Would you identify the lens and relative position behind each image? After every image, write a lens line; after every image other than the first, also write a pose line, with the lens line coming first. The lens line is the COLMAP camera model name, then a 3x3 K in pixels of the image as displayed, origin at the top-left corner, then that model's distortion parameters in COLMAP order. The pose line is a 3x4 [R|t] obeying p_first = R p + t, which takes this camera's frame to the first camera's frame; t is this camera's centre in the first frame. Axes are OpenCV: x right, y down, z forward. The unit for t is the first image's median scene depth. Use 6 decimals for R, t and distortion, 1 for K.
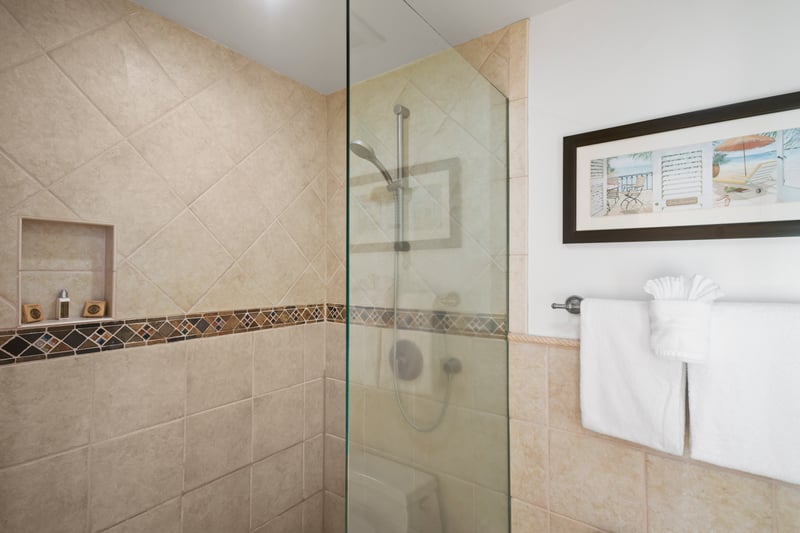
lens RADIAL K [[406.8, 0, 399.4], [0, 406.8, 268.6], [0, 0, 1]] dist [0.001726, 0.000214]
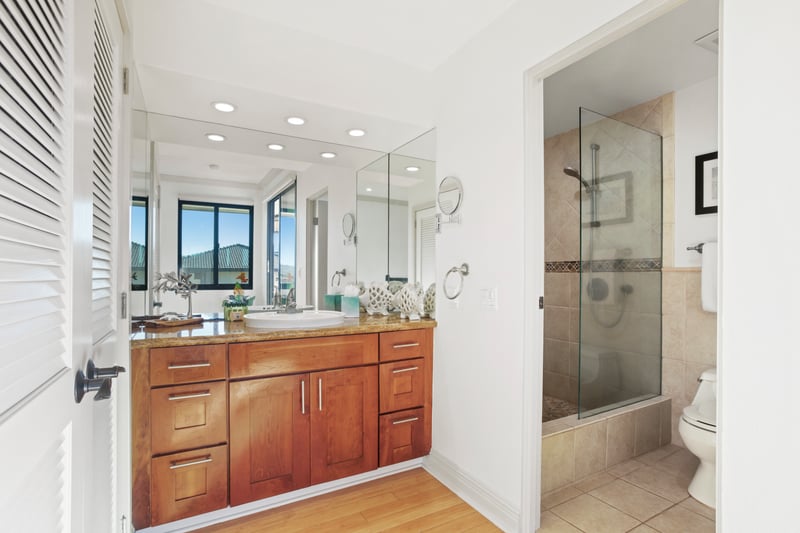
lens RADIAL K [[383.5, 0, 397.0], [0, 383.5, 268.7], [0, 0, 1]] dist [-0.016181, 0.001174]
pose [[0.895196, 0.003016, -0.445662, -0.026769], [-0.002392, 0.999995, 0.001963, 0.150557], [0.445666, -0.000691, 0.895199, -0.940959]]
